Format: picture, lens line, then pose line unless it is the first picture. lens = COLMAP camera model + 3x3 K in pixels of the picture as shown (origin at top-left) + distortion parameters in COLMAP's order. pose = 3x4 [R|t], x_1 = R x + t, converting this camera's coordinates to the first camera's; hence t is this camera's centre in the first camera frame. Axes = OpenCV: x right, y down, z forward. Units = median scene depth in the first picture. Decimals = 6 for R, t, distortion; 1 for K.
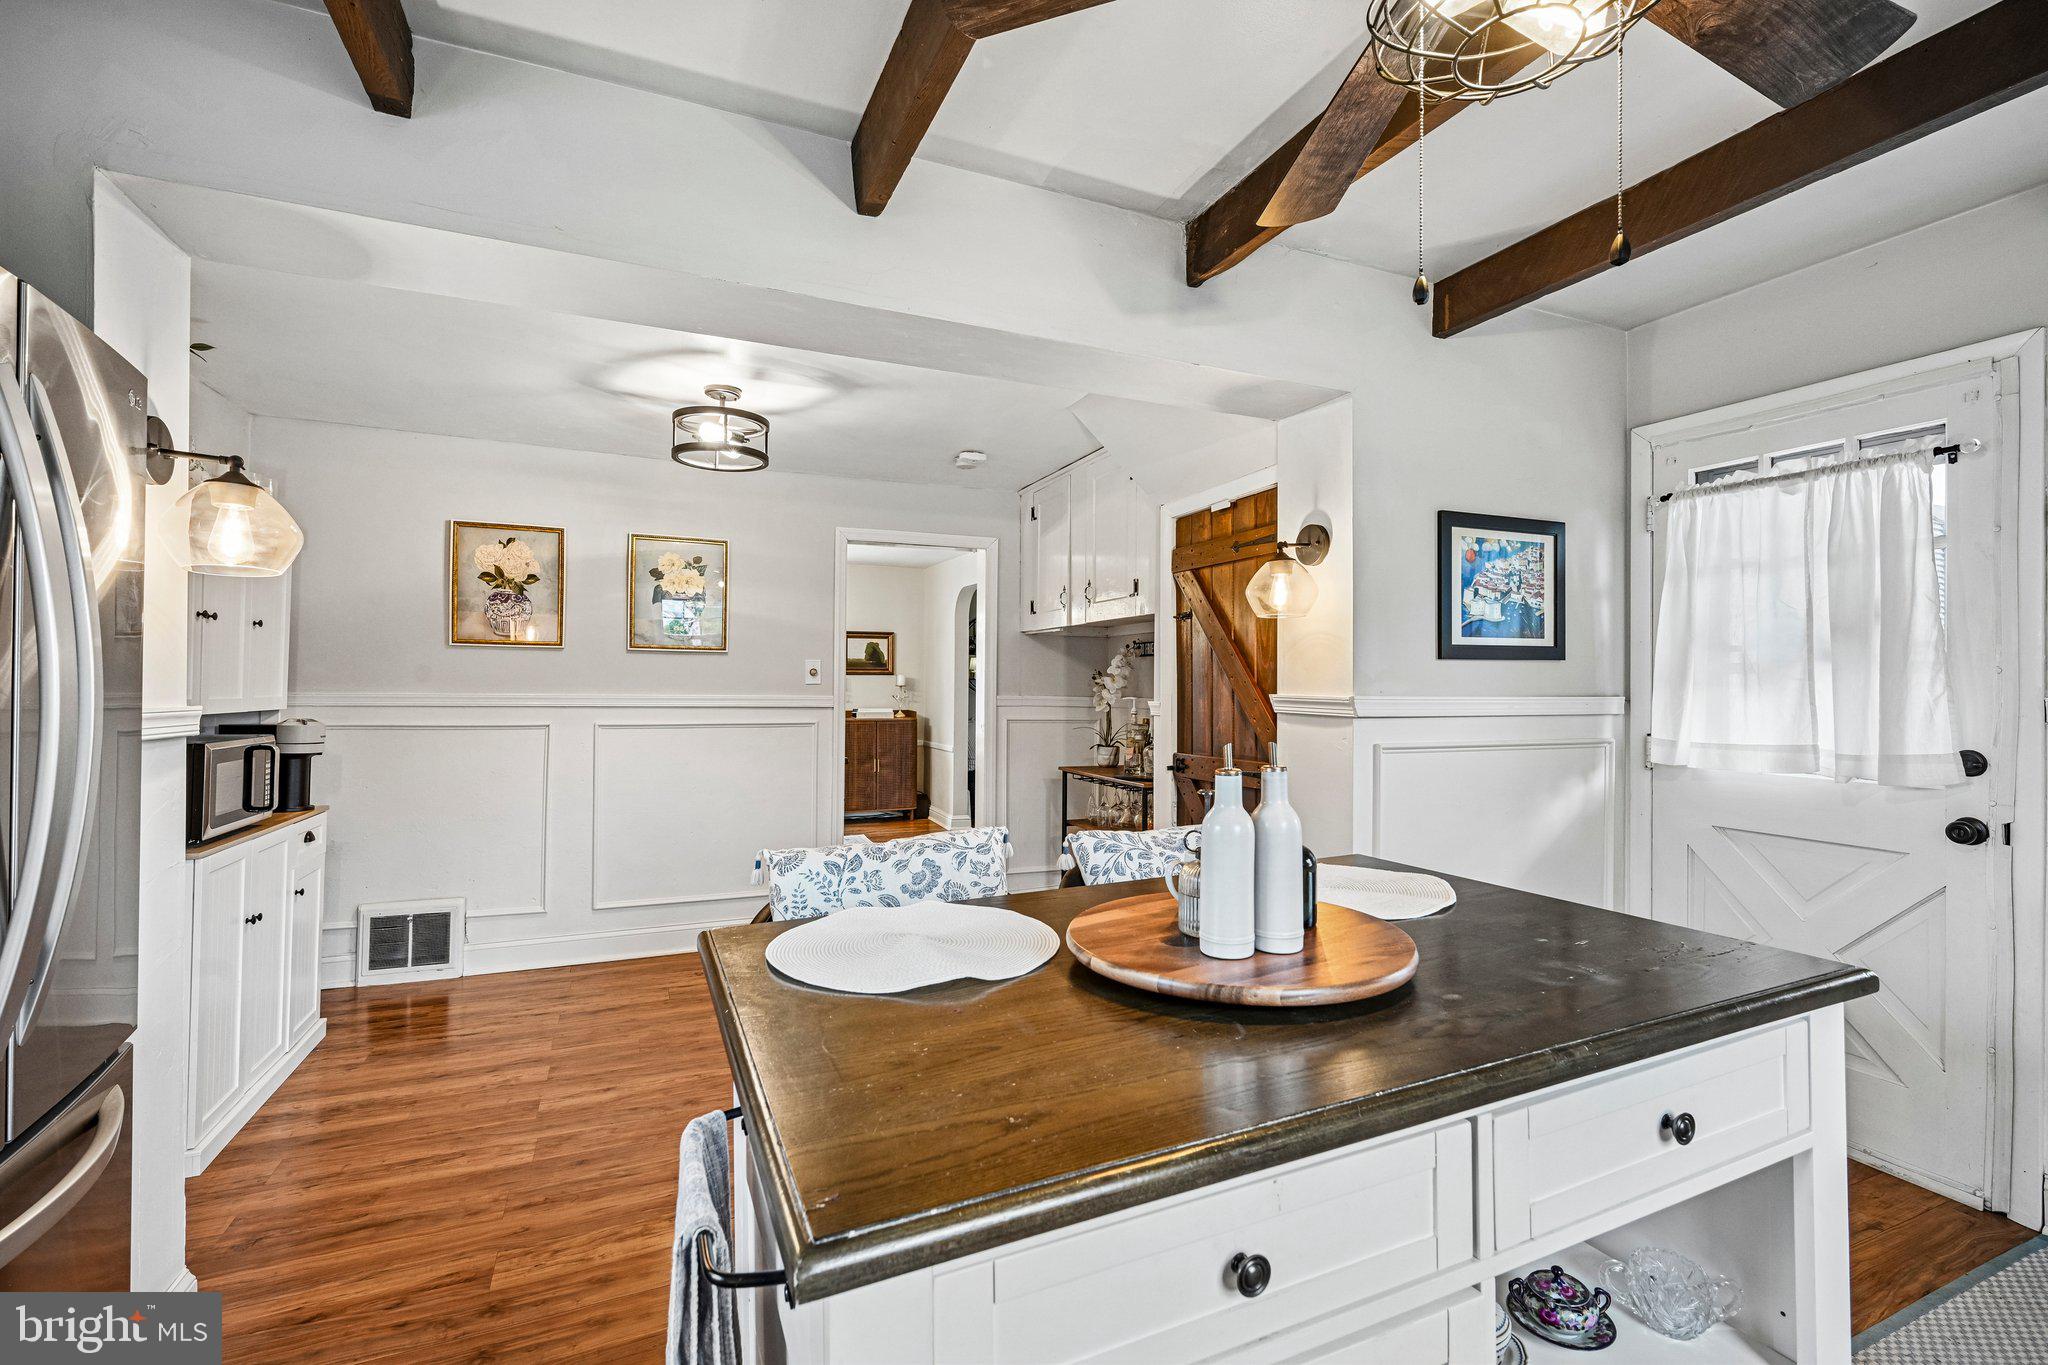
lens RADIAL K [[897.1, 0, 1035.6], [0, 897.1, 679.6], [0, 0, 1]] dist [0.001376, 0.000043]
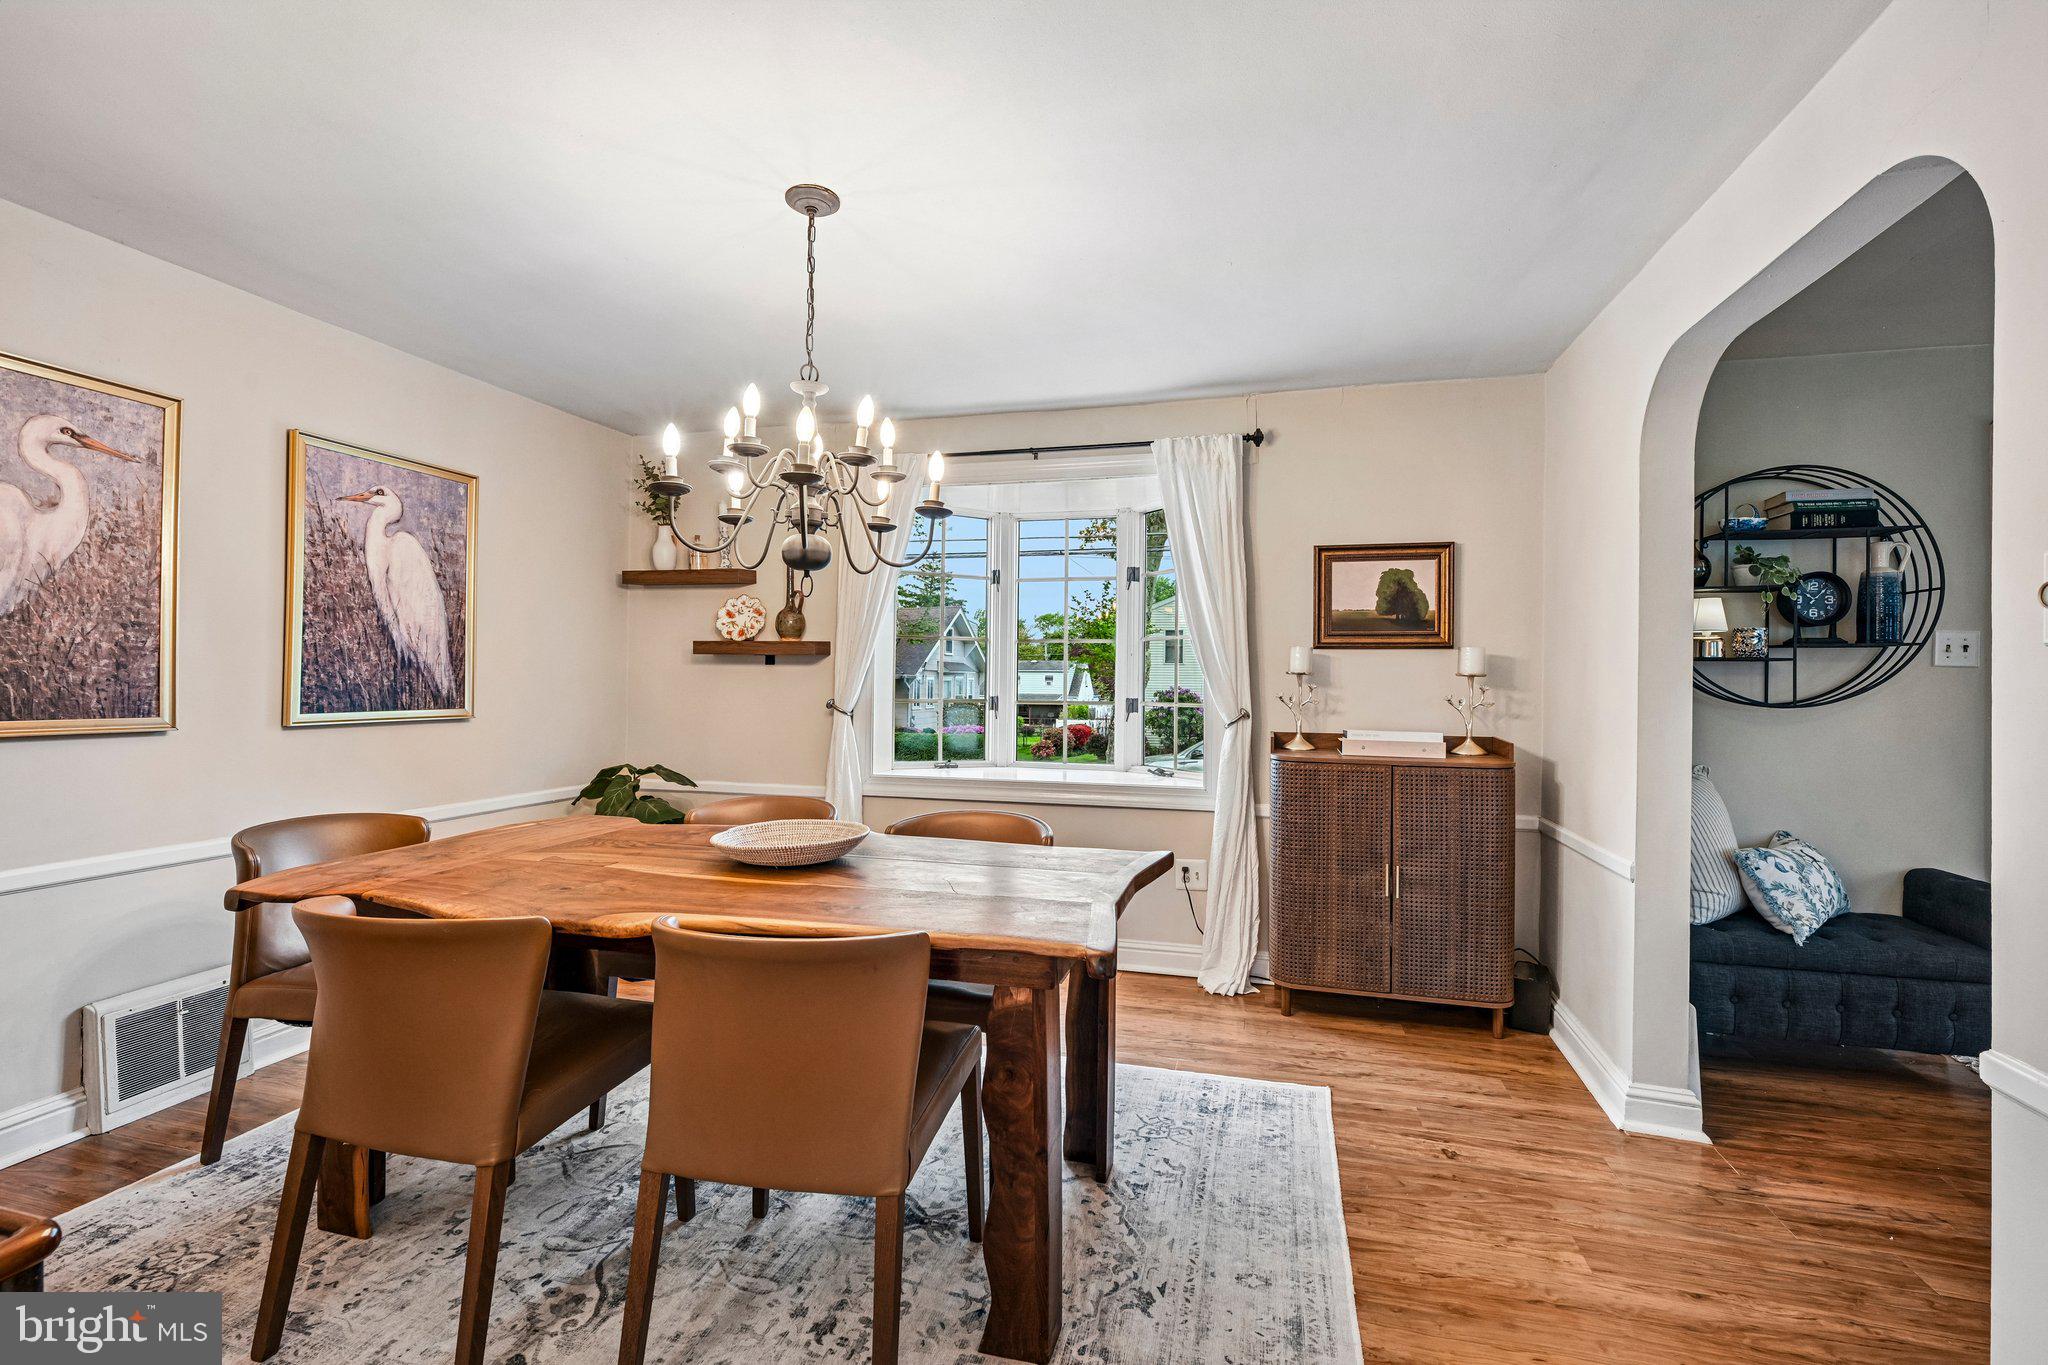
lens RADIAL K [[897.1, 0, 1035.3], [0, 897.1, 679.1], [0, 0, 1]] dist [0.001376, 0.000043]
pose [[0.776490, 0.004146, -0.630116, -0.128087], [-0.005856, 0.999983, -0.000636, 0.024931], [0.630102, 0.004184, 0.776501, 1.442444]]
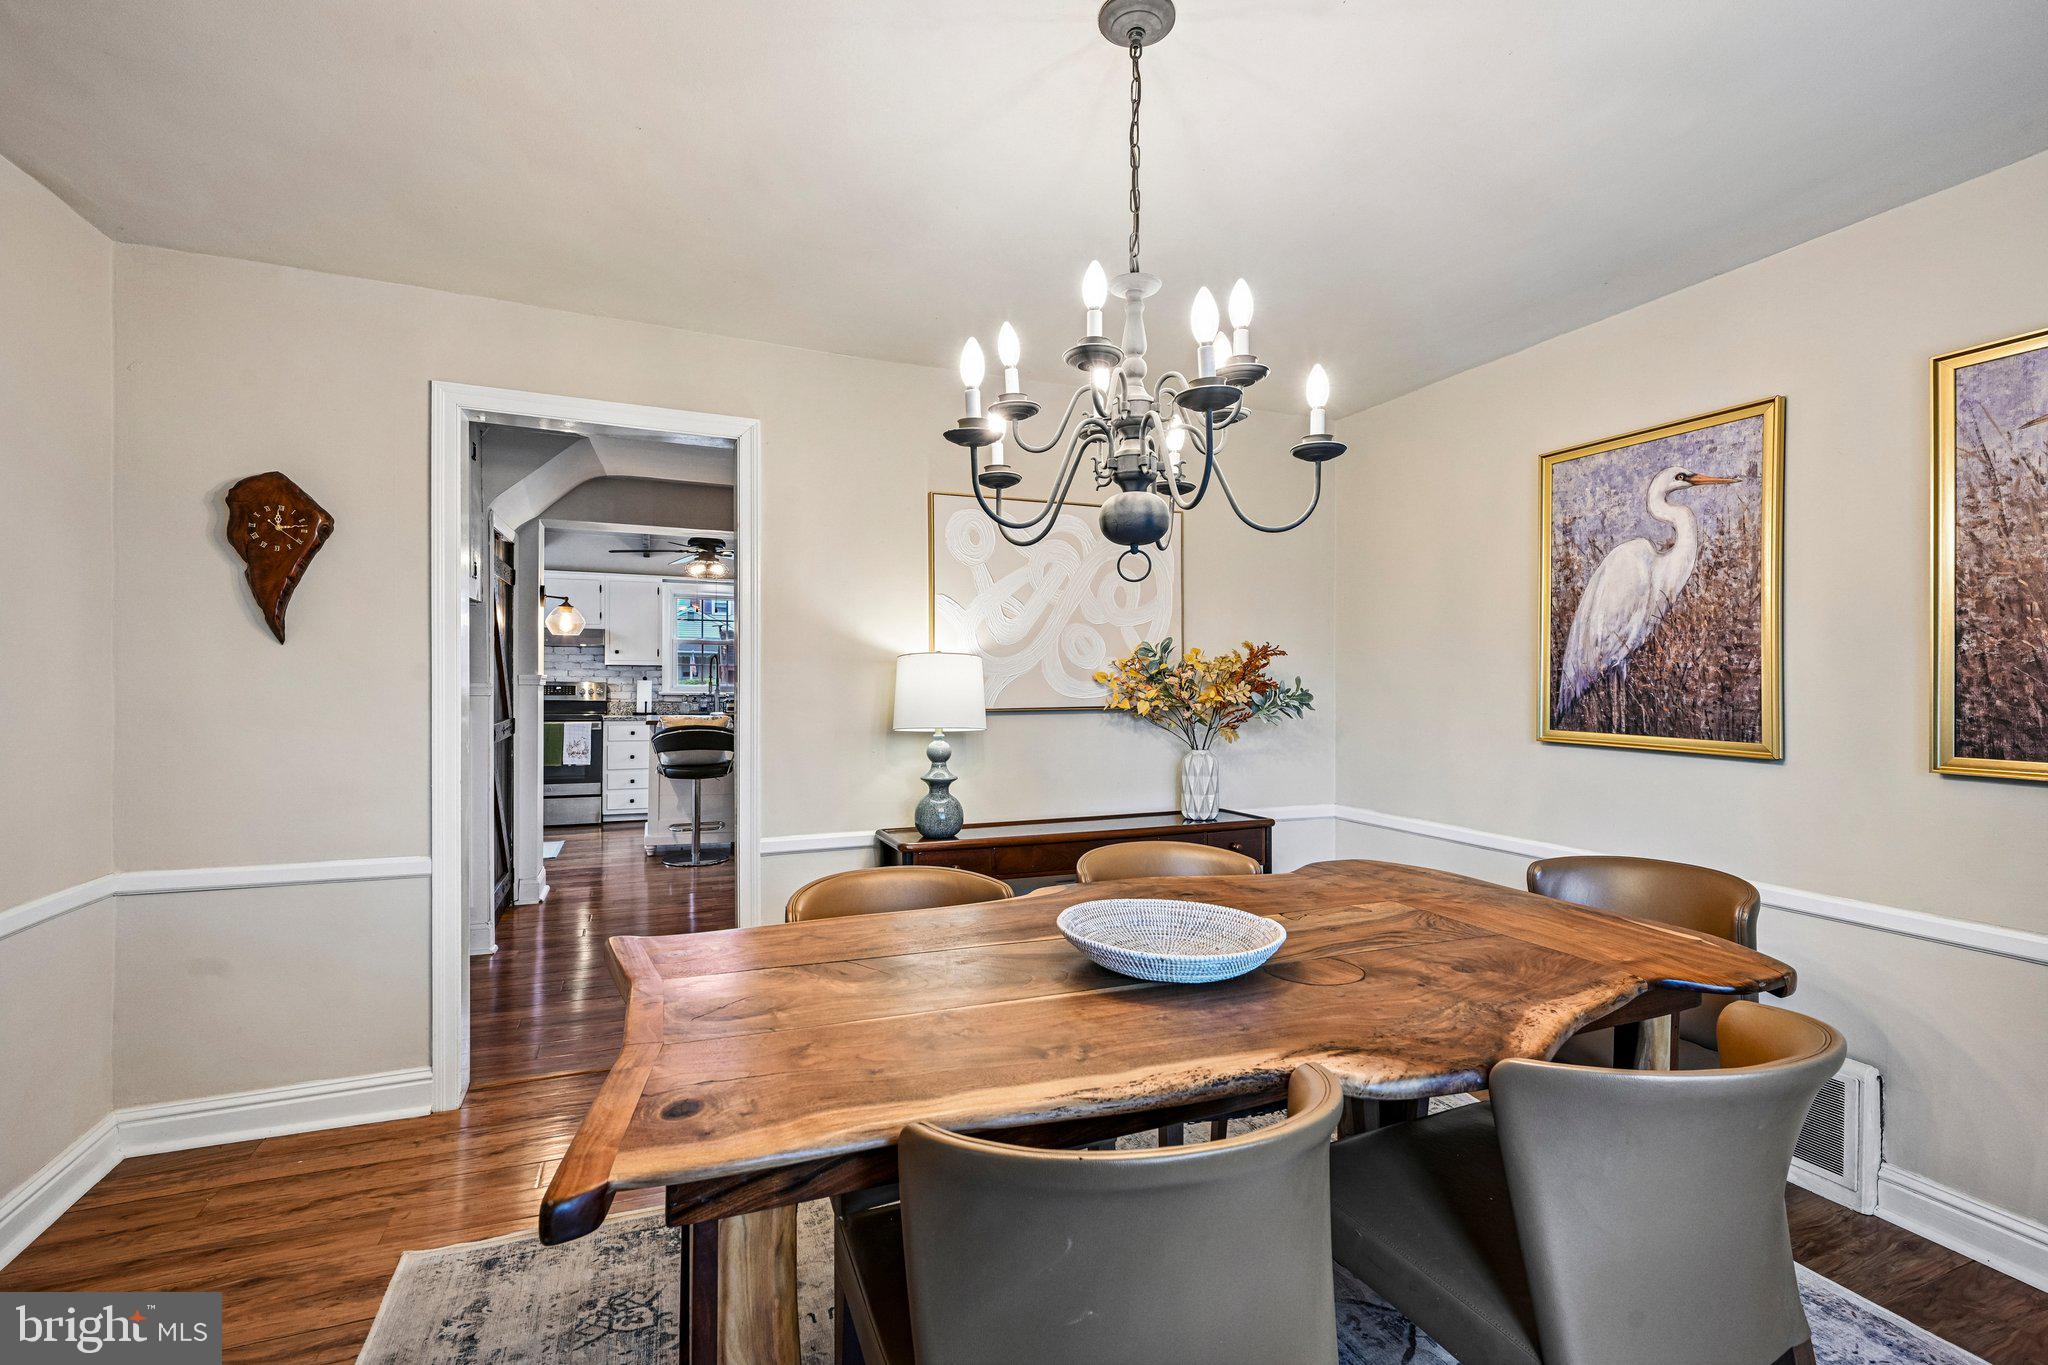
lens RADIAL K [[897.1, 0, 1033.3], [0, 897.1, 682.9], [0, 0, 1]] dist [0.001376, 0.000043]
pose [[-0.999679, -0.010950, 0.022835, -0.615253], [-0.010960, 0.999940, -0.000330, 0.019435], [-0.022830, -0.000580, -0.999739, 2.282569]]
